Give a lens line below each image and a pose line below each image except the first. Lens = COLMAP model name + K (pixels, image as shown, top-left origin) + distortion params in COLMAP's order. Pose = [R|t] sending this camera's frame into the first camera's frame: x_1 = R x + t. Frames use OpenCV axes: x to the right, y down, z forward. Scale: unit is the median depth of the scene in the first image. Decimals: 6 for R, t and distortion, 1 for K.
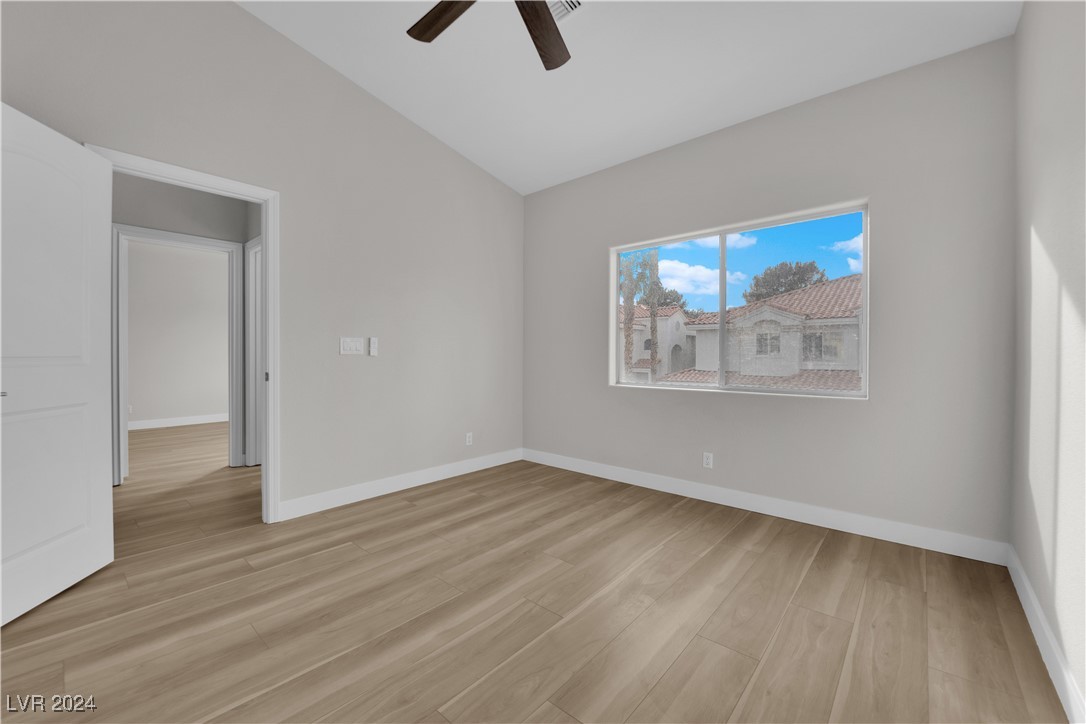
lens RADIAL K [[437.7, 0, 542.8], [0, 437.7, 359.1], [0, 0, 1]] dist [-0.016496, -0.000031]
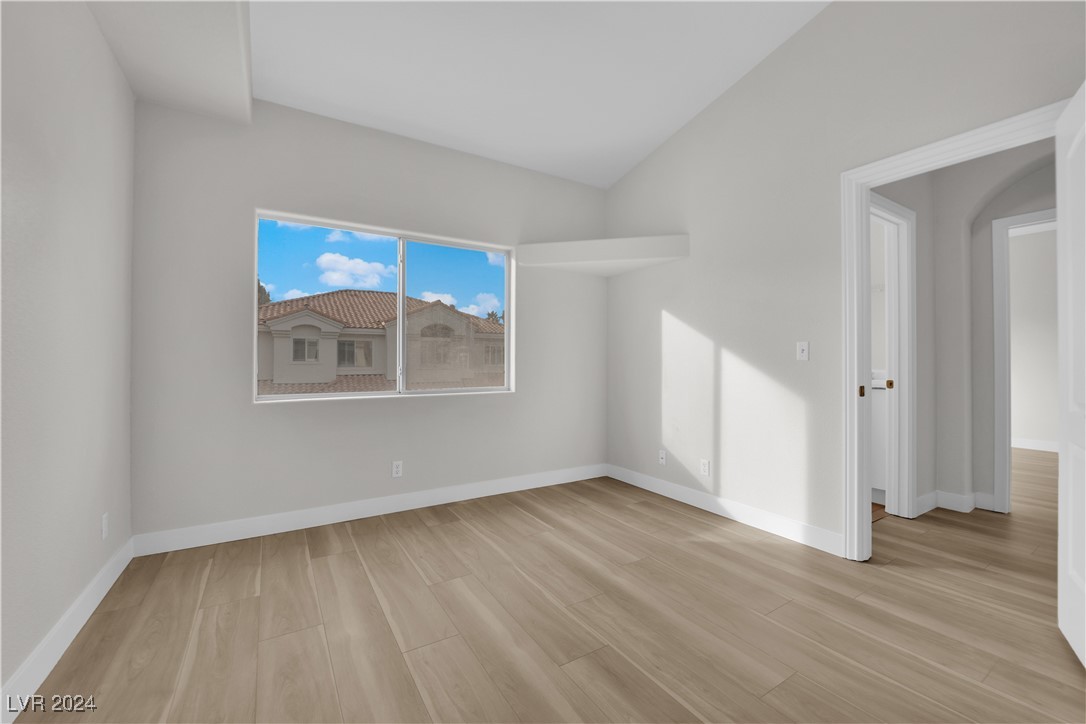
lens RADIAL K [[437.7, 0, 542.8], [0, 437.7, 359.1], [0, 0, 1]] dist [-0.016496, -0.000031]
pose [[0.295310, 0.001373, 0.955400, -0.273324], [0.012324, 0.999910, -0.005246, -0.002578], [-0.955322, 0.013323, 0.295267, 0.242689]]
